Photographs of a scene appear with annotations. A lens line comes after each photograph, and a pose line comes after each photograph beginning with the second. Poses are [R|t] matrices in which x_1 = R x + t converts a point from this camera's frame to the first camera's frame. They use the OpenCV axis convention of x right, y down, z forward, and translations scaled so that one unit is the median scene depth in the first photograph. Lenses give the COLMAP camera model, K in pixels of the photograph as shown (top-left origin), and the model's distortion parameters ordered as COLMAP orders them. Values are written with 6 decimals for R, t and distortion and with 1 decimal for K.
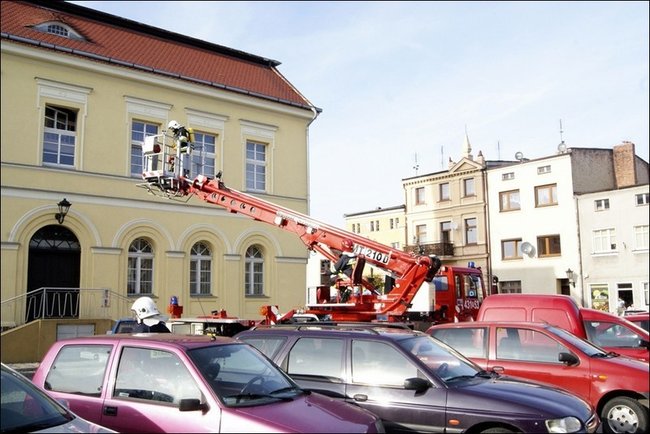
lens RADIAL K [[648.7, 0, 325.0], [0, 648.7, 217.0], [0, 0, 1]] dist [-0.064263, 0.000013]
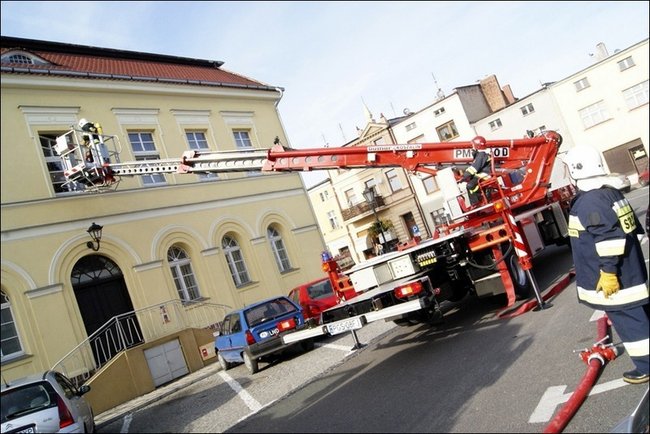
lens RADIAL K [[523.9, 0, 325.0], [0, 523.9, 217.0], [0, 0, 1]] dist [-0.078172, 0.014244]
pose [[0.932871, -0.299282, 0.200455, -0.187788], [0.298771, 0.953736, 0.033527, 0.029003], [-0.201215, 0.028614, 0.979129, 0.164004]]
